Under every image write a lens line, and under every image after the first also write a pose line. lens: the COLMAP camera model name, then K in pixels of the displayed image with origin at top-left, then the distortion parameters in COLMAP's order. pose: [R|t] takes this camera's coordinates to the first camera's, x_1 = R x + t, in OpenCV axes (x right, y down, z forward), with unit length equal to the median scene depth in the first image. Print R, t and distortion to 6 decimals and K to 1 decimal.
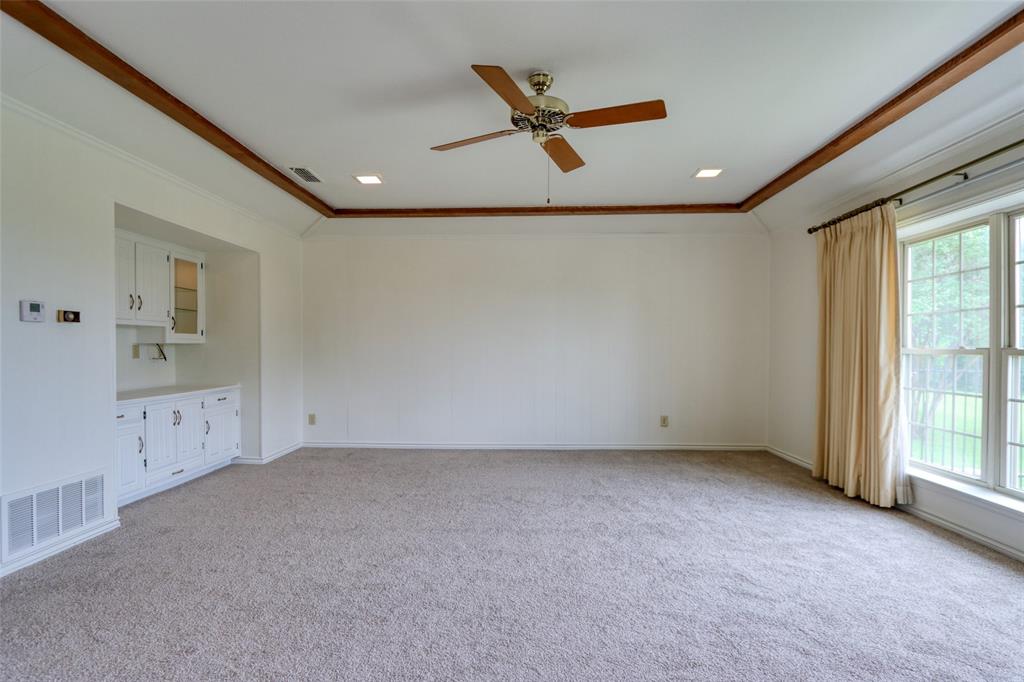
lens RADIAL K [[496.2, 0, 515.9], [0, 496.2, 349.6], [0, 0, 1]] dist [-0.016256, 0.002471]
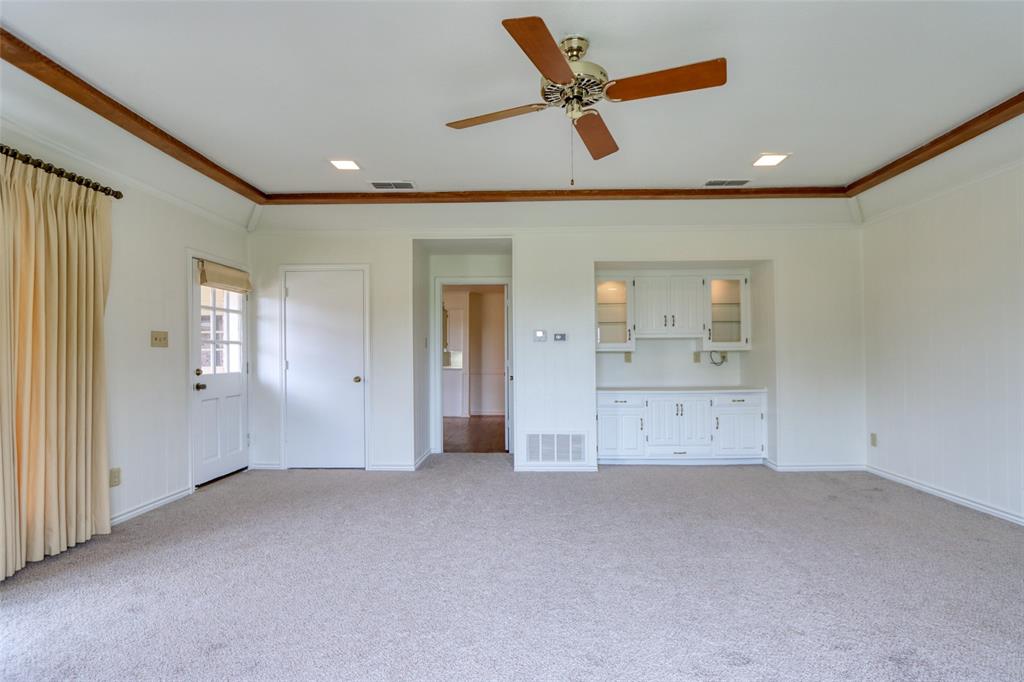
lens RADIAL K [[496.2, 0, 515.9], [0, 496.2, 349.6], [0, 0, 1]] dist [-0.016256, 0.002471]
pose [[0.019205, -0.015731, -0.999692, 0.522834], [0.002641, 0.999874, -0.015683, 0.002421], [0.999812, -0.002339, 0.019244, 0.506594]]
